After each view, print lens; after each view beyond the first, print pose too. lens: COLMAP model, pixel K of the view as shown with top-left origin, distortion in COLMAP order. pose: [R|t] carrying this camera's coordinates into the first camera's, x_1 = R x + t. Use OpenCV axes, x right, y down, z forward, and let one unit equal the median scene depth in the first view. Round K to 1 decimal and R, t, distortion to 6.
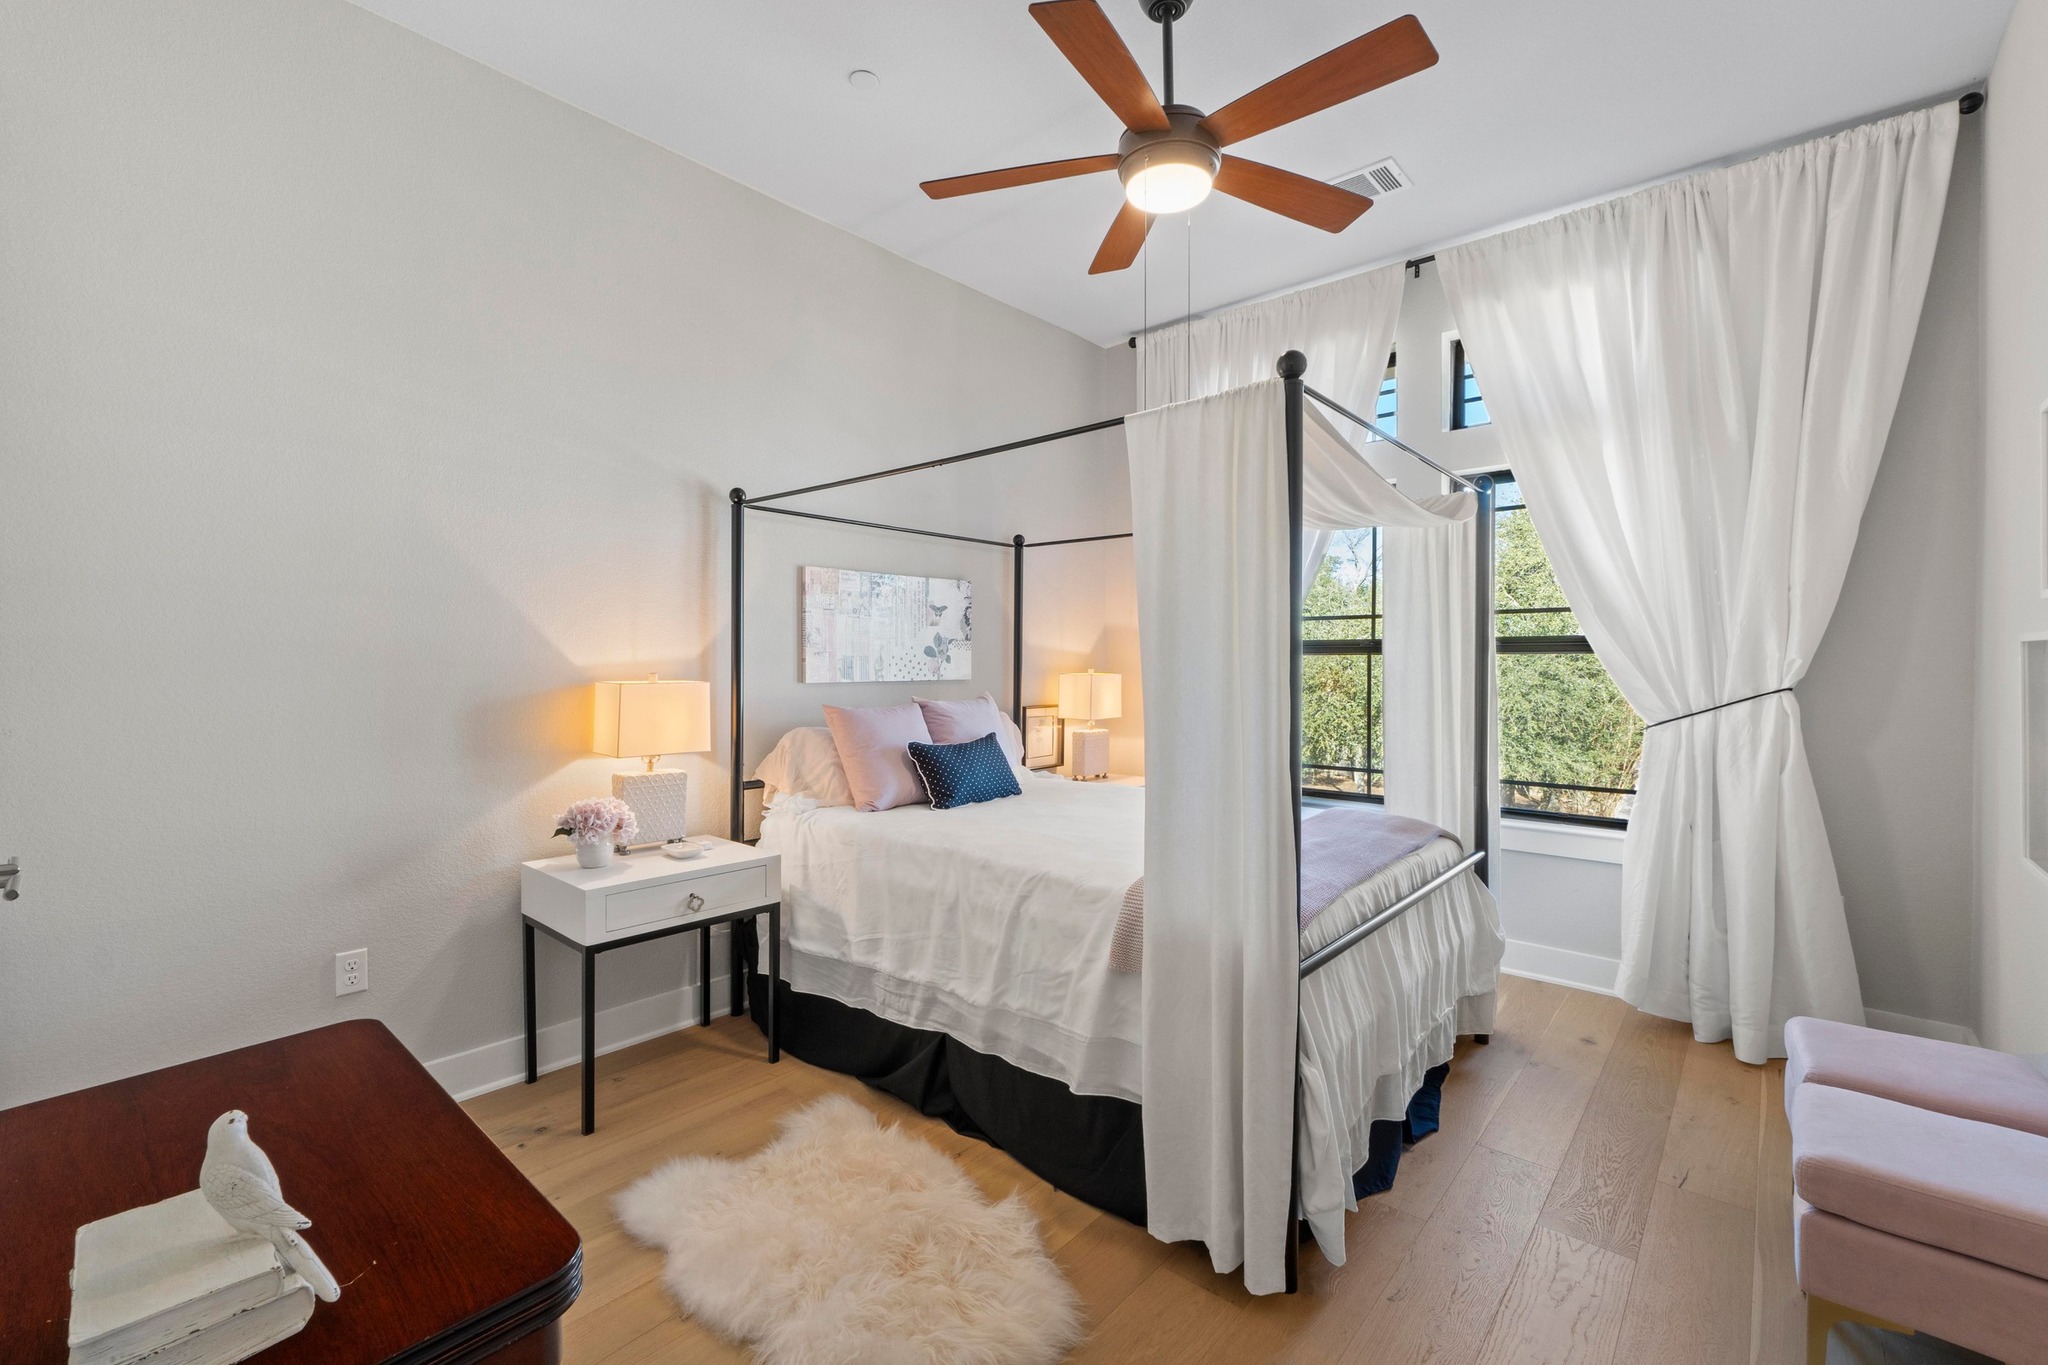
lens RADIAL K [[876.4, 0, 1007.7], [0, 876.4, 670.8], [0, 0, 1]] dist [-0.008203, -0.000290]
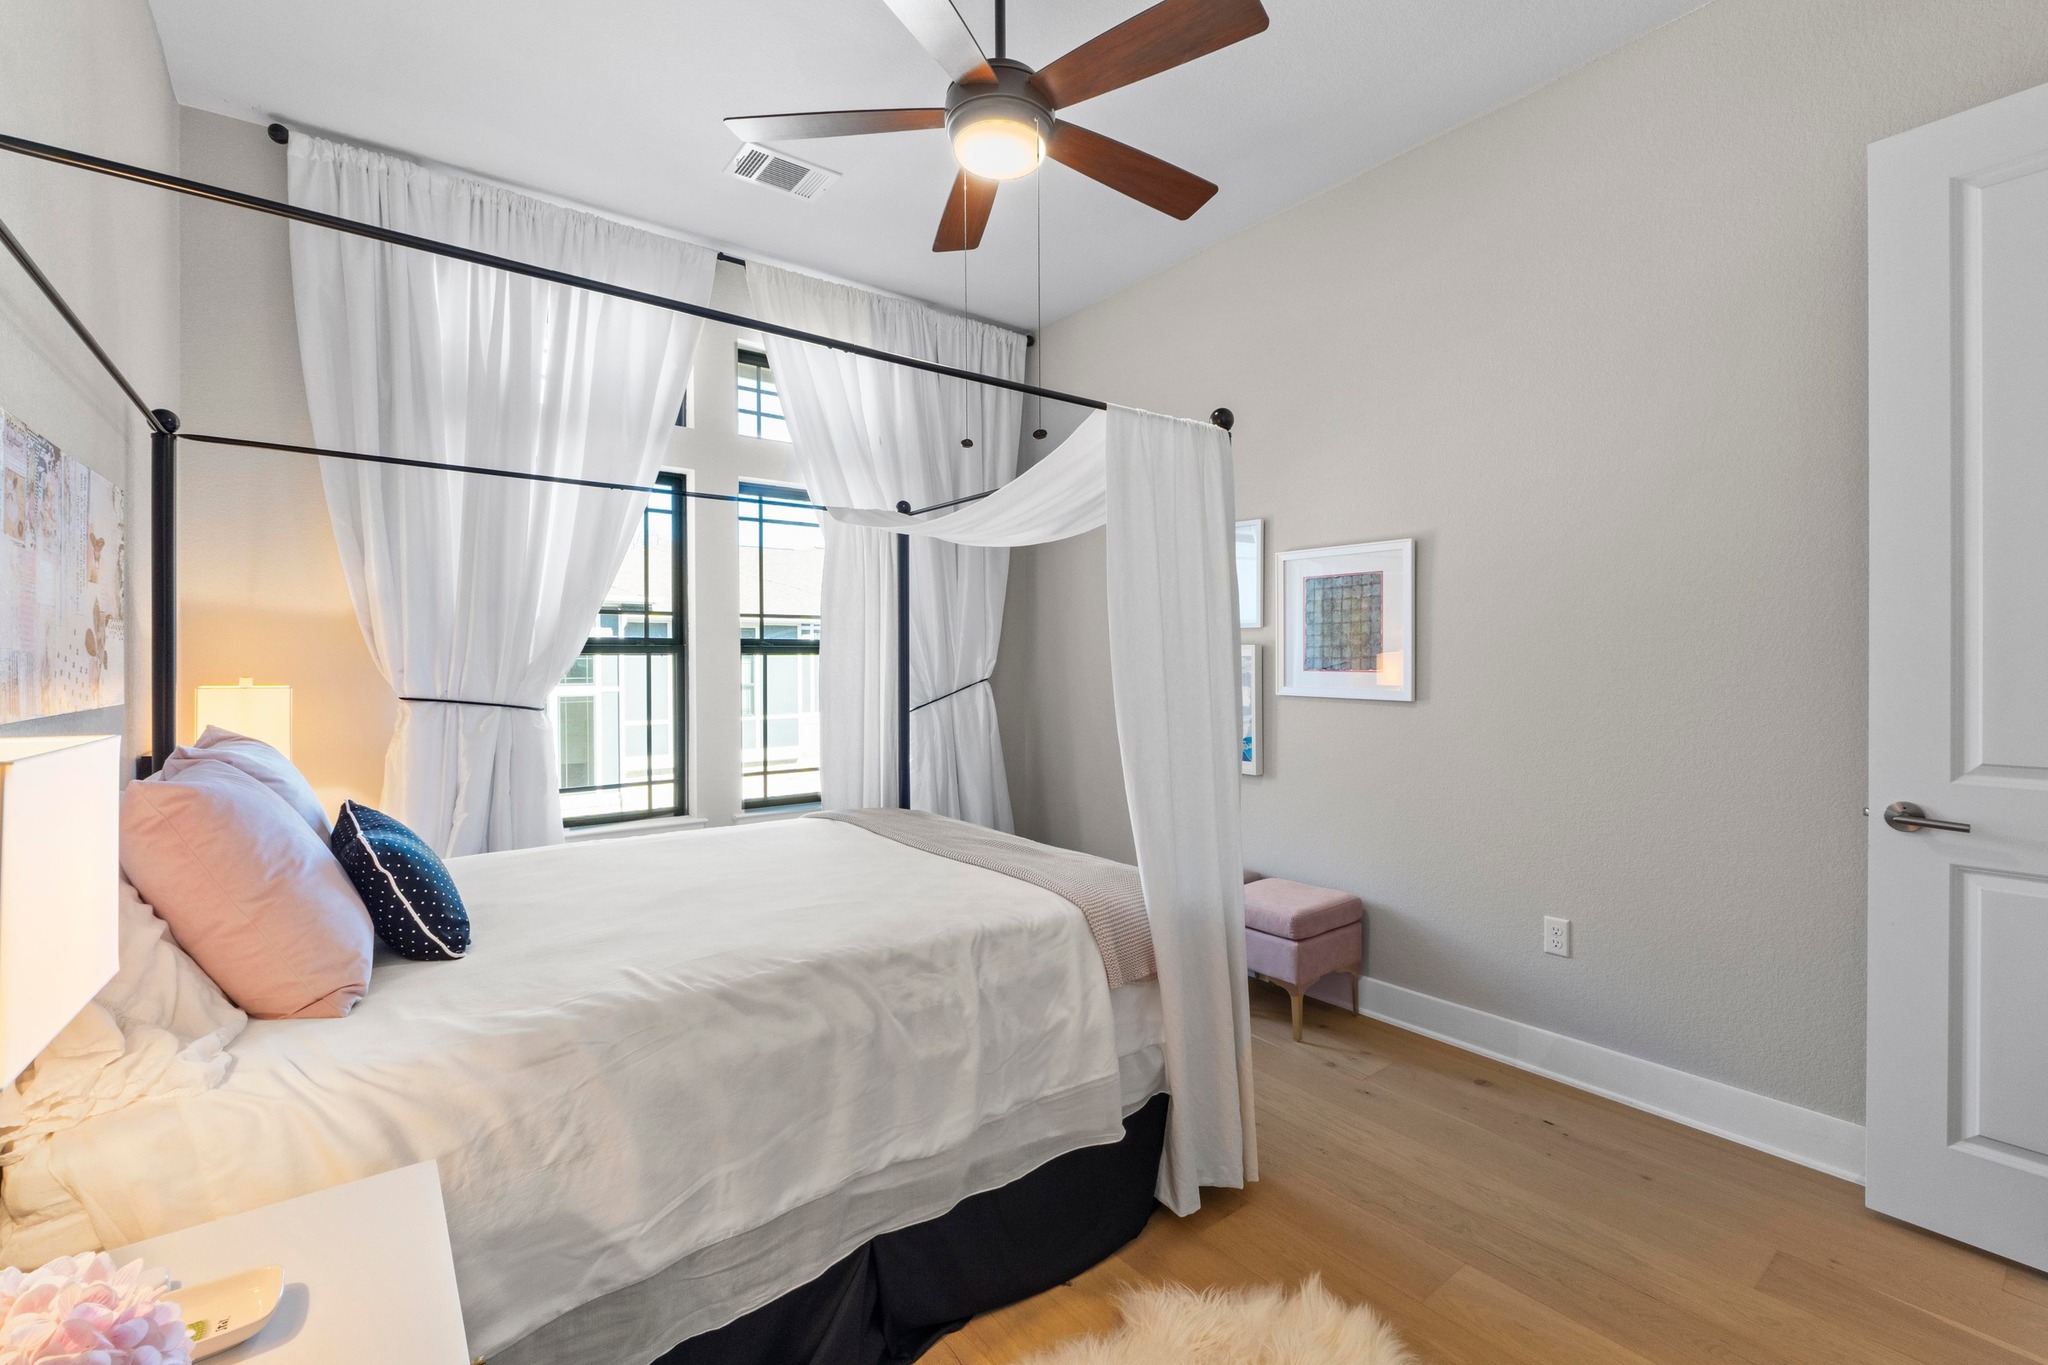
lens RADIAL K [[874.5, 0, 1018.6], [0, 874.5, 664.6], [0, 0, 1]] dist [-0.004563, -0.000533]
pose [[0.184629, -0.005978, 0.982790, -0.623749], [0.014706, 0.999886, 0.003320, -0.009533], [-0.982698, 0.013840, 0.184696, 0.702844]]
